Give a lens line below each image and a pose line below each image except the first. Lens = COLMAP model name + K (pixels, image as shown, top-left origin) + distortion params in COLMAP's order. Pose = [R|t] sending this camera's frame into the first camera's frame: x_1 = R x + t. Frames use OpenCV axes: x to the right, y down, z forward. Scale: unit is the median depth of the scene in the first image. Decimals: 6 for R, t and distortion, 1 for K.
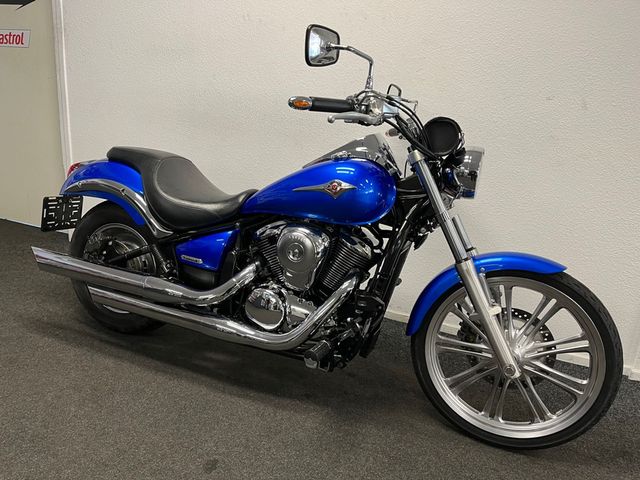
lens RADIAL K [[478.2, 0, 320.0], [0, 478.2, 240.0], [0, 0, 1]] dist [-0.008189, -0.011108]
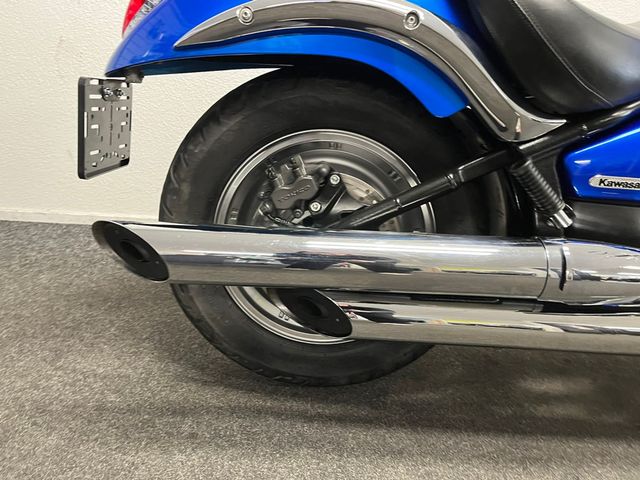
lens RADIAL K [[478.2, 0, 320.0], [0, 478.2, 240.0], [0, 0, 1]] dist [-0.008189, -0.011108]
pose [[0.939630, -0.151368, 0.306893, -0.549562], [0.125186, 0.986731, 0.103394, 0.016645], [-0.318471, -0.058734, 0.946111, 0.612398]]
